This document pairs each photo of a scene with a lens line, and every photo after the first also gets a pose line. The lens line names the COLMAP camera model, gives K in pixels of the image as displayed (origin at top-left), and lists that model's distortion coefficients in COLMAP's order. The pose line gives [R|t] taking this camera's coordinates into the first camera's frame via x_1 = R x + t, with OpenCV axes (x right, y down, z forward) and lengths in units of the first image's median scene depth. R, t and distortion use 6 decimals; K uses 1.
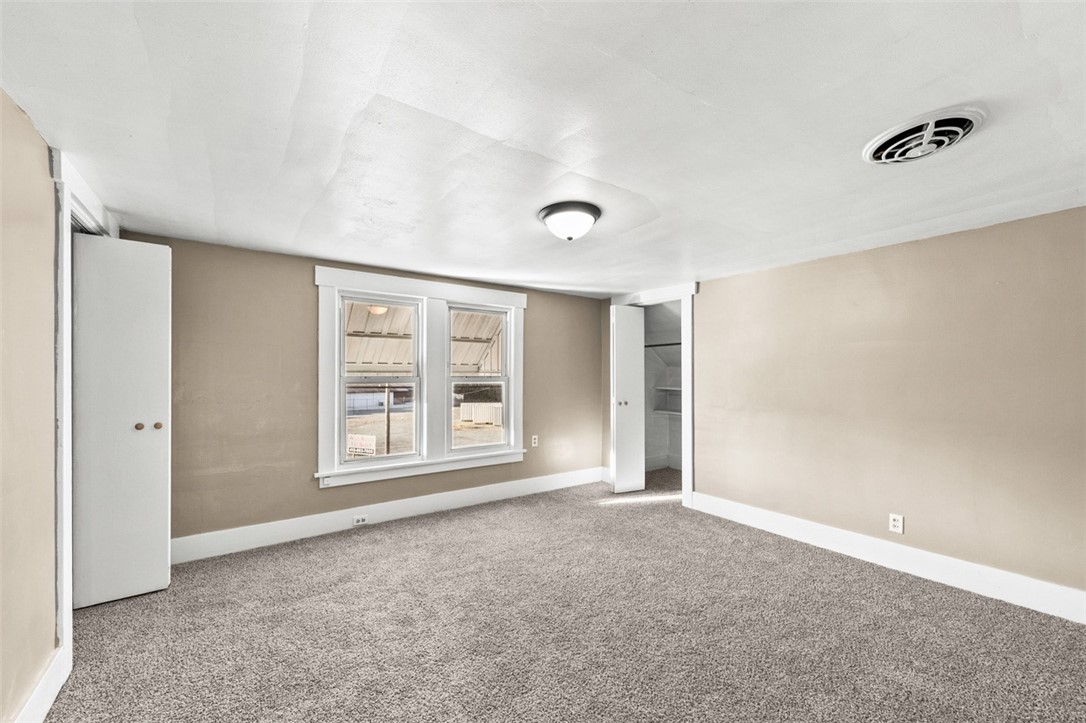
lens RADIAL K [[426.1, 0, 542.9], [0, 426.1, 365.8], [0, 0, 1]] dist [-0.000824, -0.000234]
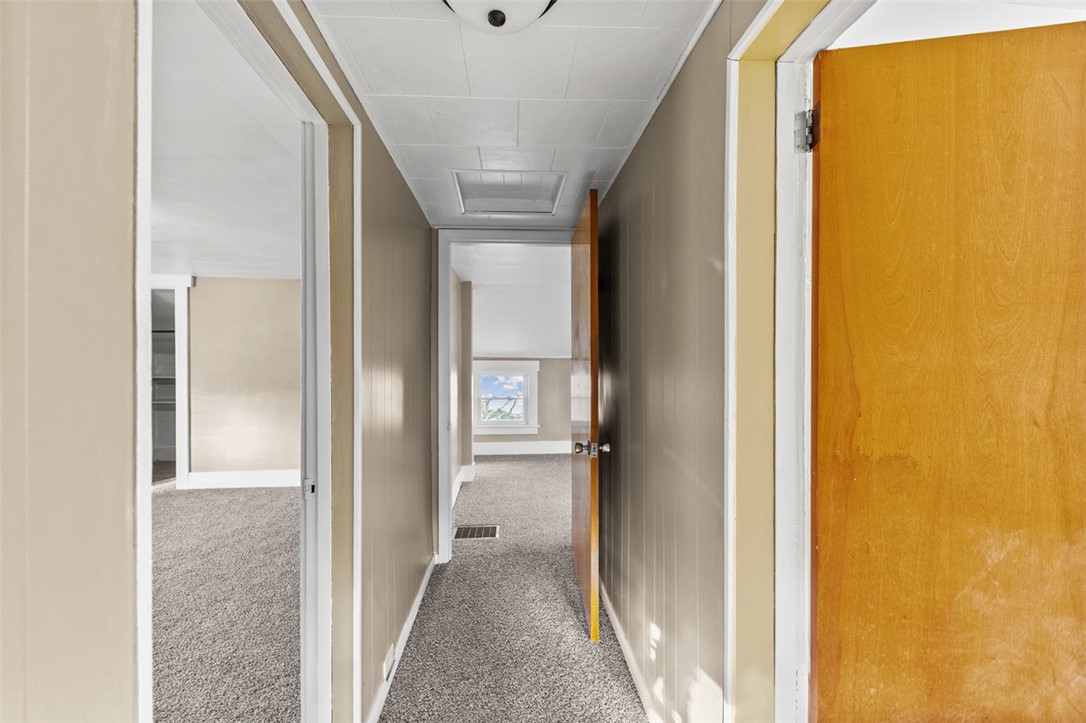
lens RADIAL K [[426.1, 0, 542.9], [0, 426.1, 365.8], [0, 0, 1]] dist [-0.000824, -0.000234]
pose [[0.514719, -0.008898, 0.857313, -0.112328], [-0.014911, 0.999702, 0.019328, -0.004494], [-0.857229, -0.022732, 0.514433, -0.327408]]
